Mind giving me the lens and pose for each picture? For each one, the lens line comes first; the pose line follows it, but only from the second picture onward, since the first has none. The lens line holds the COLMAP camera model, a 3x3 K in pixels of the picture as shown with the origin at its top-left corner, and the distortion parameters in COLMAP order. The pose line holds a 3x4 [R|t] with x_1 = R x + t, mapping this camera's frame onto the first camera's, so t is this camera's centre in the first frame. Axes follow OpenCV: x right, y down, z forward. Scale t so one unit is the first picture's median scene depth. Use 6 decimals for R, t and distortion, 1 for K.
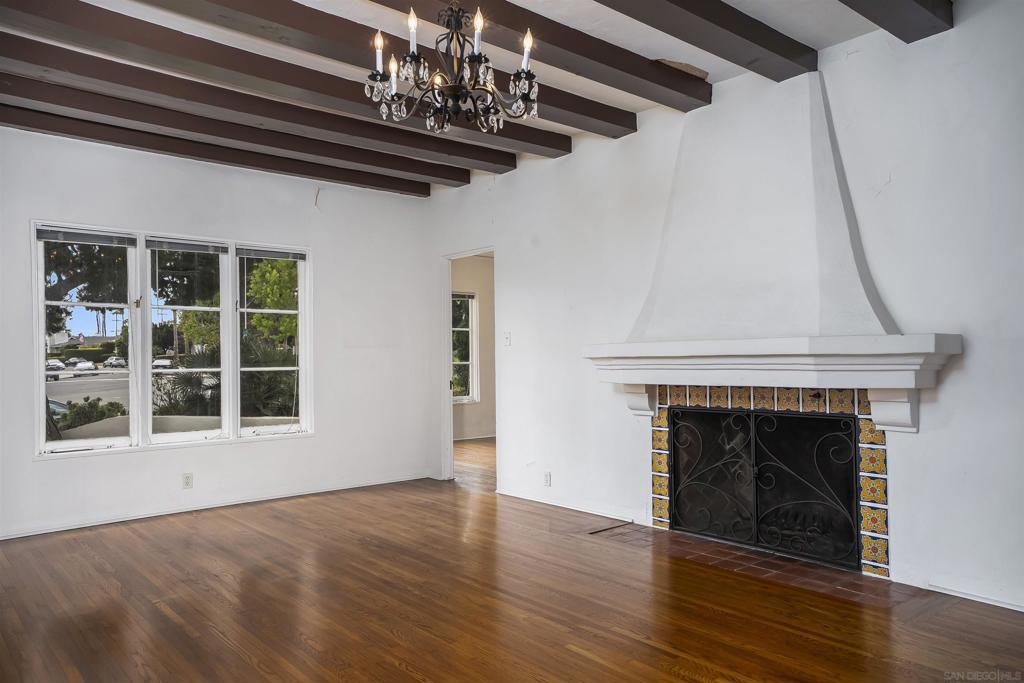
lens RADIAL K [[739.3, 0, 512.0], [0, 739.3, 341.5], [0, 0, 1]] dist [0.007913, 0.002158]
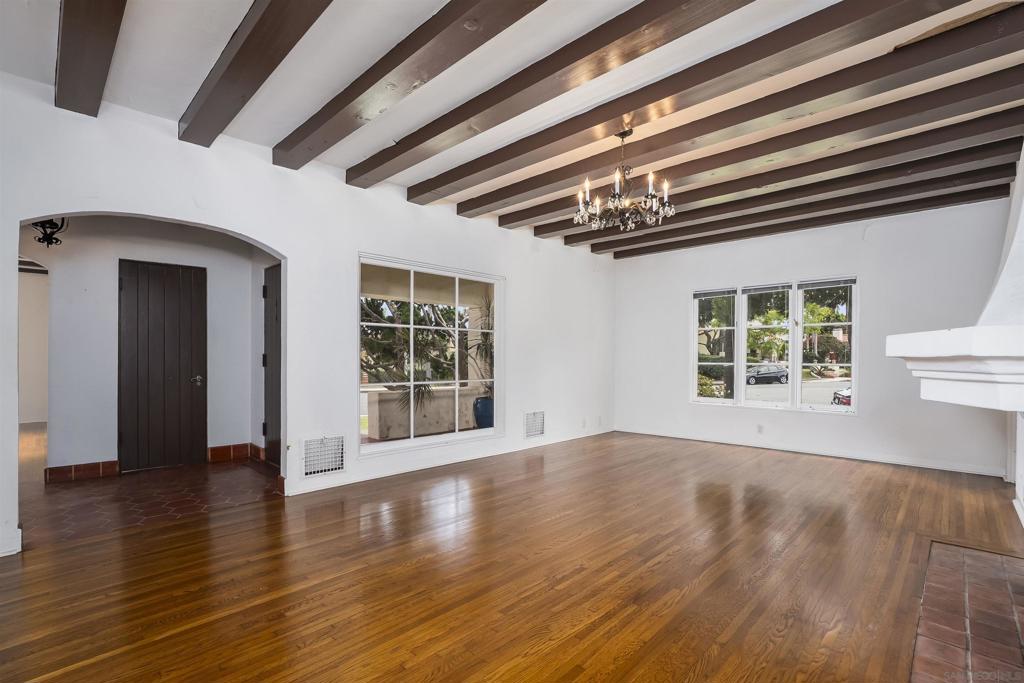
lens RADIAL K [[469.2, 0, 513.6], [0, 469.2, 350.4], [0, 0, 1]] dist [-0.040880, 0.014783]
pose [[0.094334, -0.014117, -0.995440, 0.266681], [0.014512, 0.999813, -0.012804, 0.006853], [0.995435, -0.013238, 0.094522, 0.165835]]
